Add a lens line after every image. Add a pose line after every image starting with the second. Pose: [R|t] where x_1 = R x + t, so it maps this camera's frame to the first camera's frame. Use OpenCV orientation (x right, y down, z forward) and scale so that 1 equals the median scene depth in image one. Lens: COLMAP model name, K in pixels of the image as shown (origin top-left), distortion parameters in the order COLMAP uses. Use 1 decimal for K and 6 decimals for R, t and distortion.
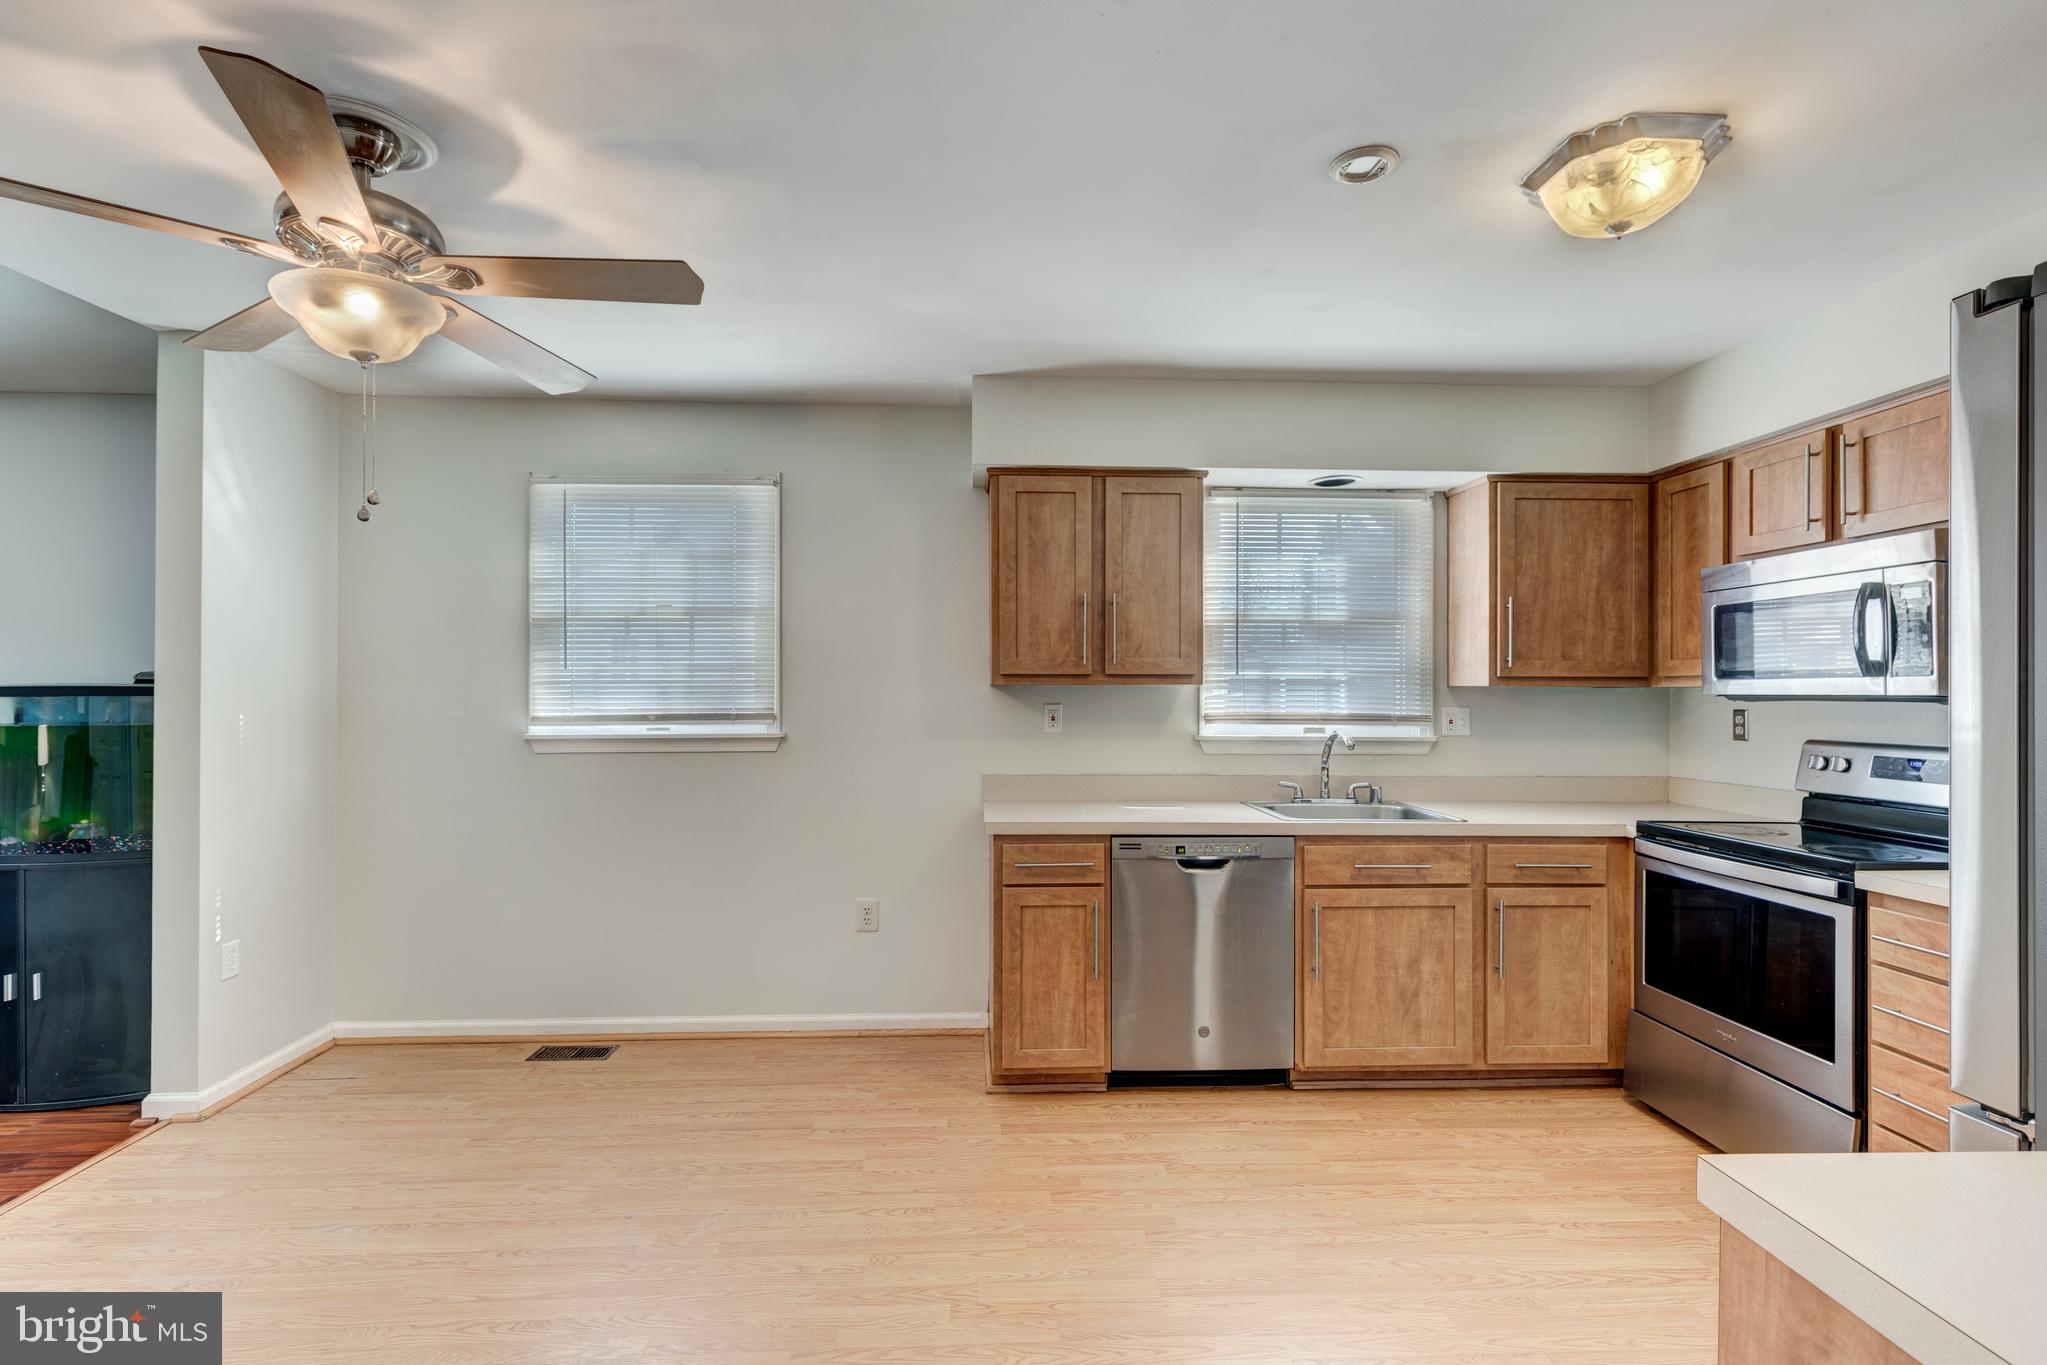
lens RADIAL K [[929.0, 0, 1031.3], [0, 929.0, 692.7], [0, 0, 1]] dist [0.014502, -0.000015]
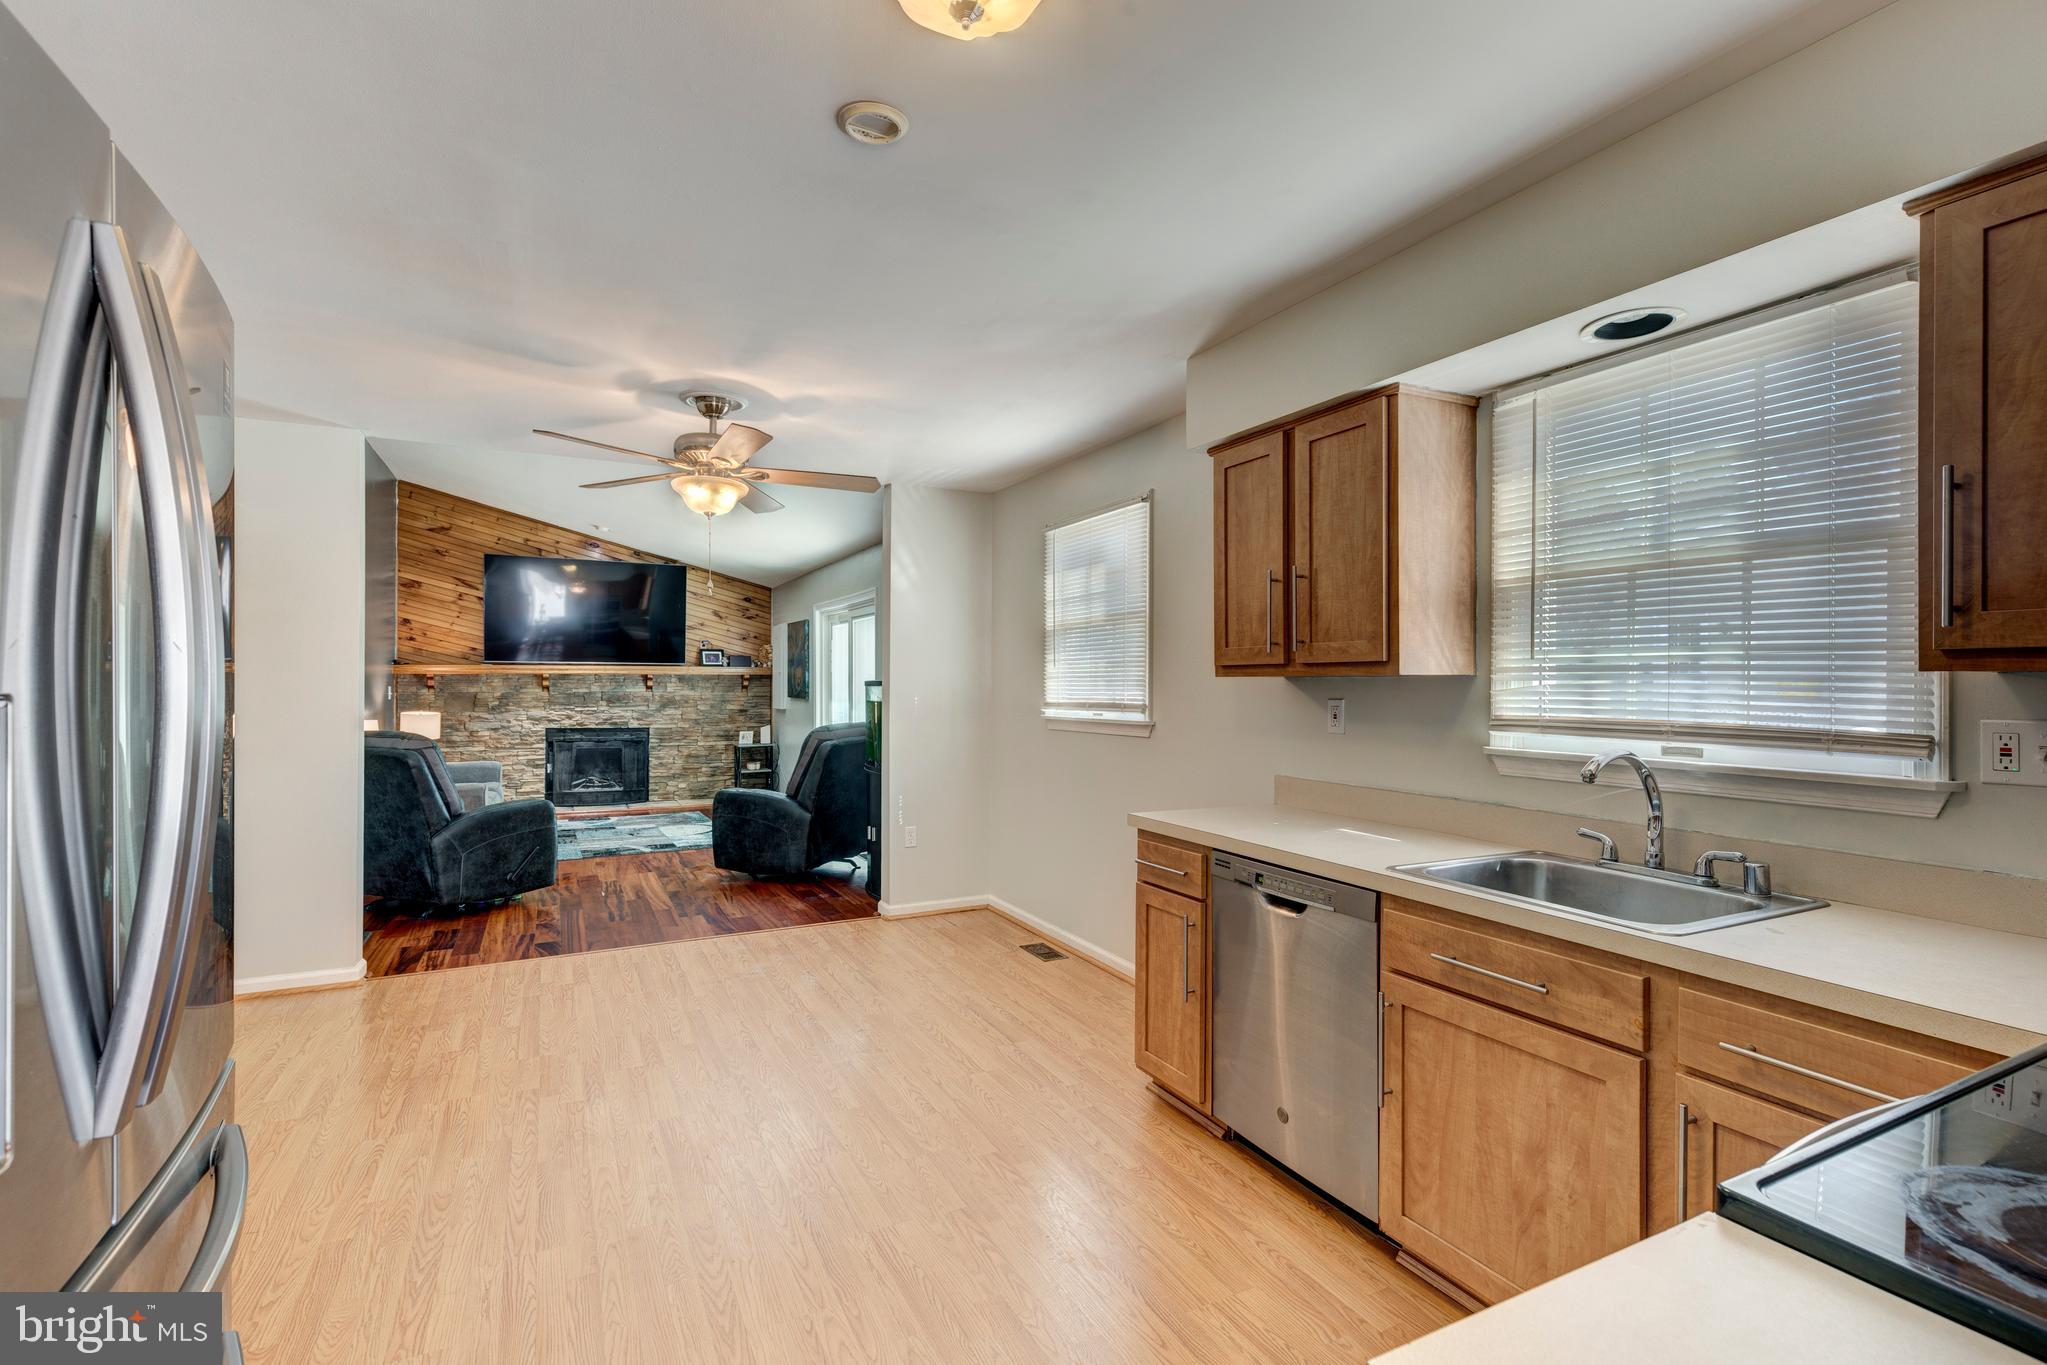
lens RADIAL K [[930.5, 0, 1037.4], [0, 930.5, 686.1], [0, 0, 1]] dist [0.000640, 0.000033]
pose [[0.420136, 0.002462, -0.907458, 0.804908], [-0.004998, 0.999987, 0.000399, 0.001686], [0.907447, 0.004368, 0.420143, 0.475144]]
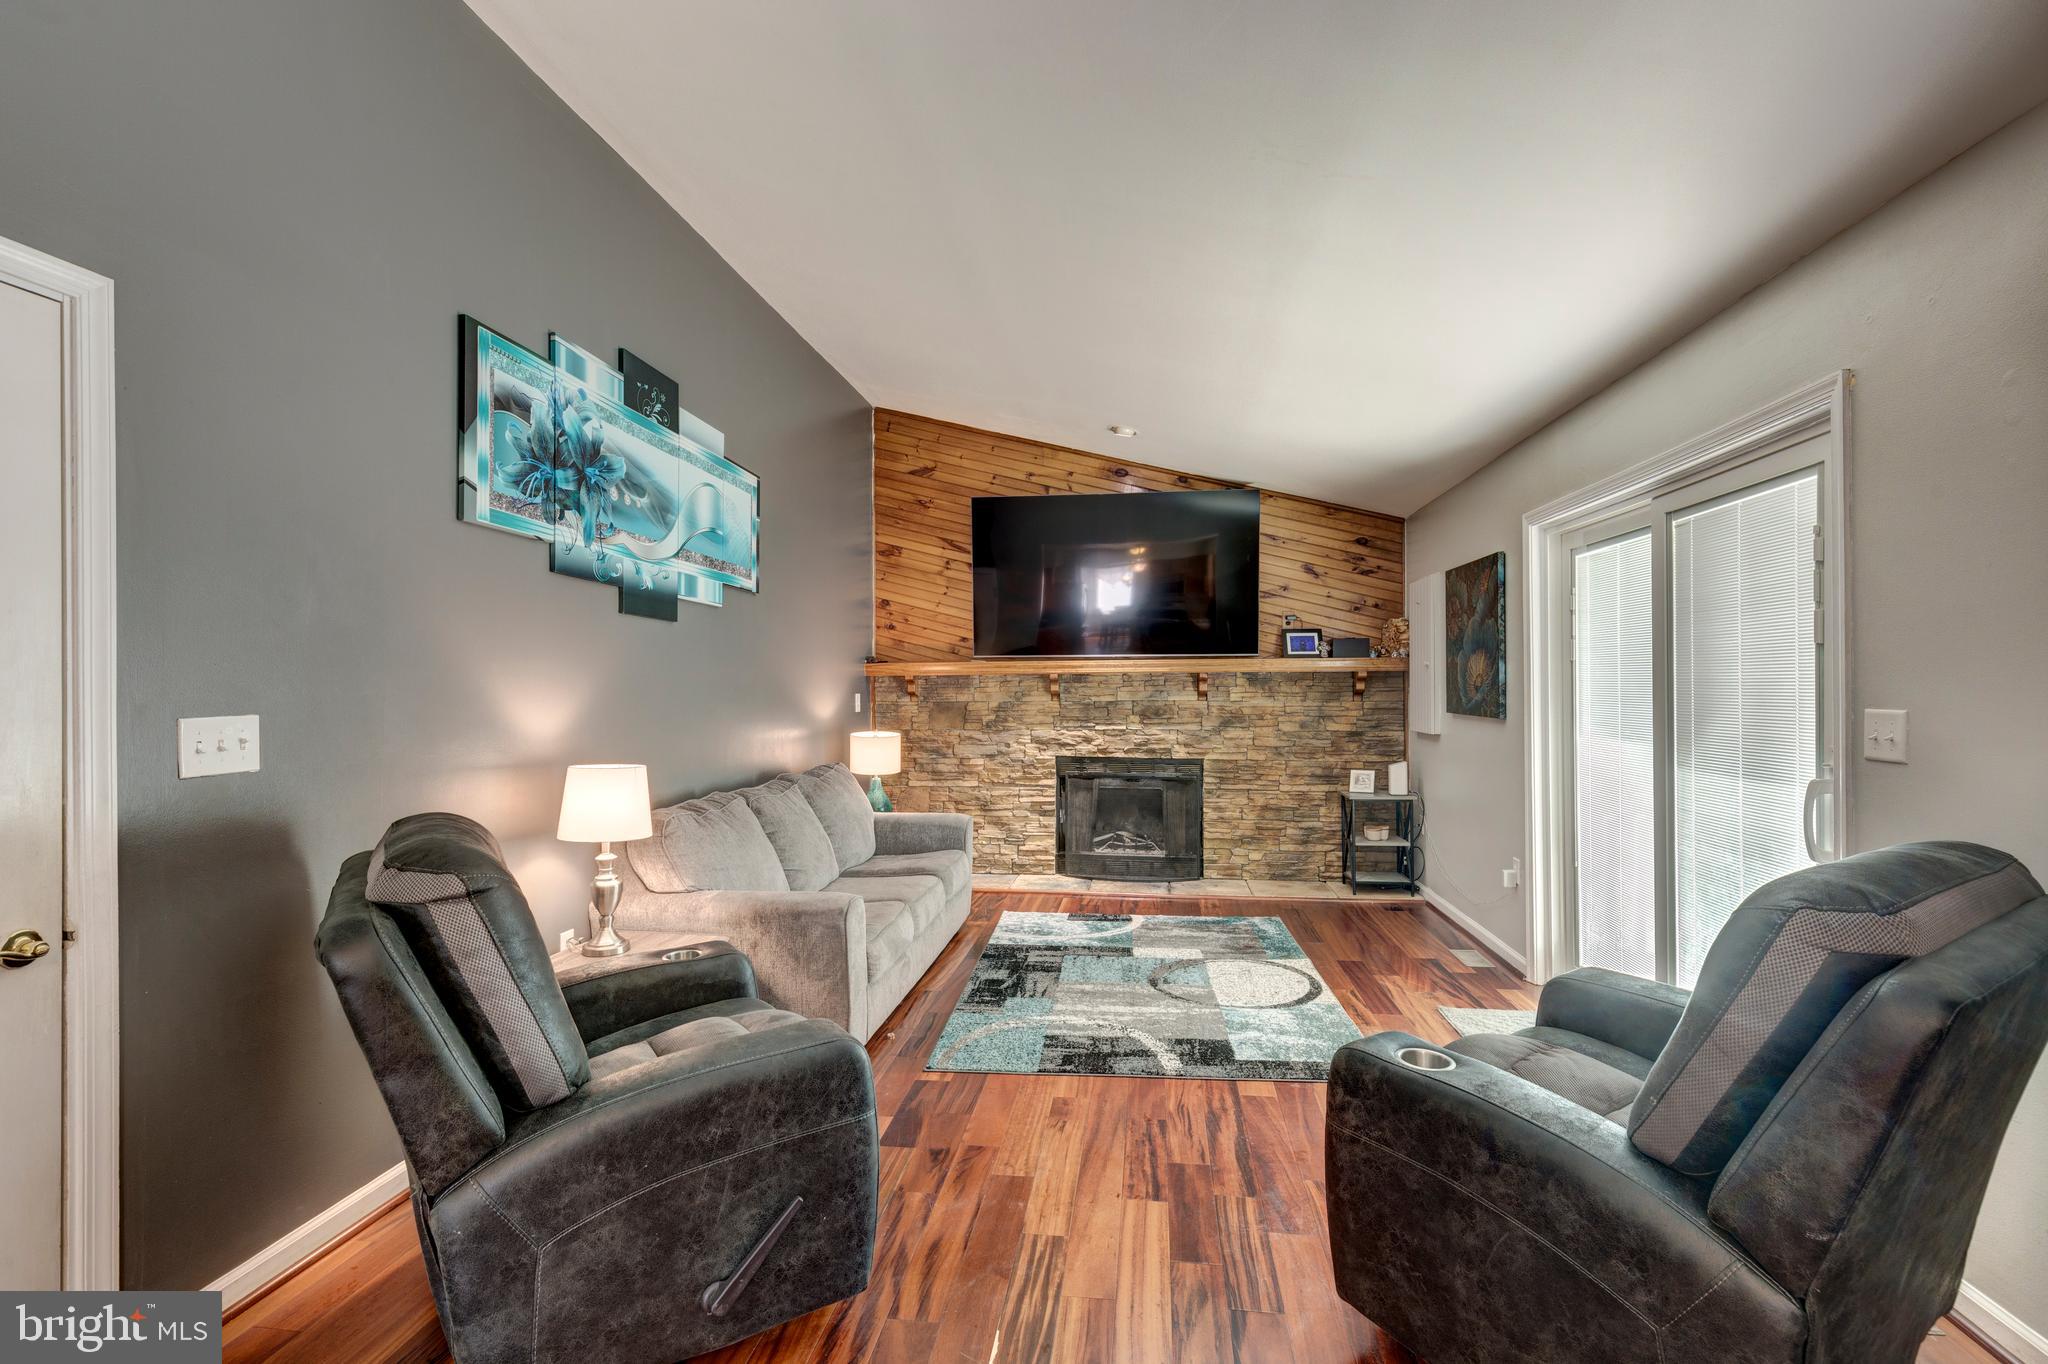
lens RADIAL K [[930.9, 0, 1037.9], [0, 930.9, 685.6], [0, 0, 1]] dist [0.000640, 0.000033]
pose [[-0.169586, -0.001376, -0.985515, -0.705231], [0.001038, 0.999998, -0.001574, -0.000501], [0.985515, -0.001290, -0.169584, 0.603271]]
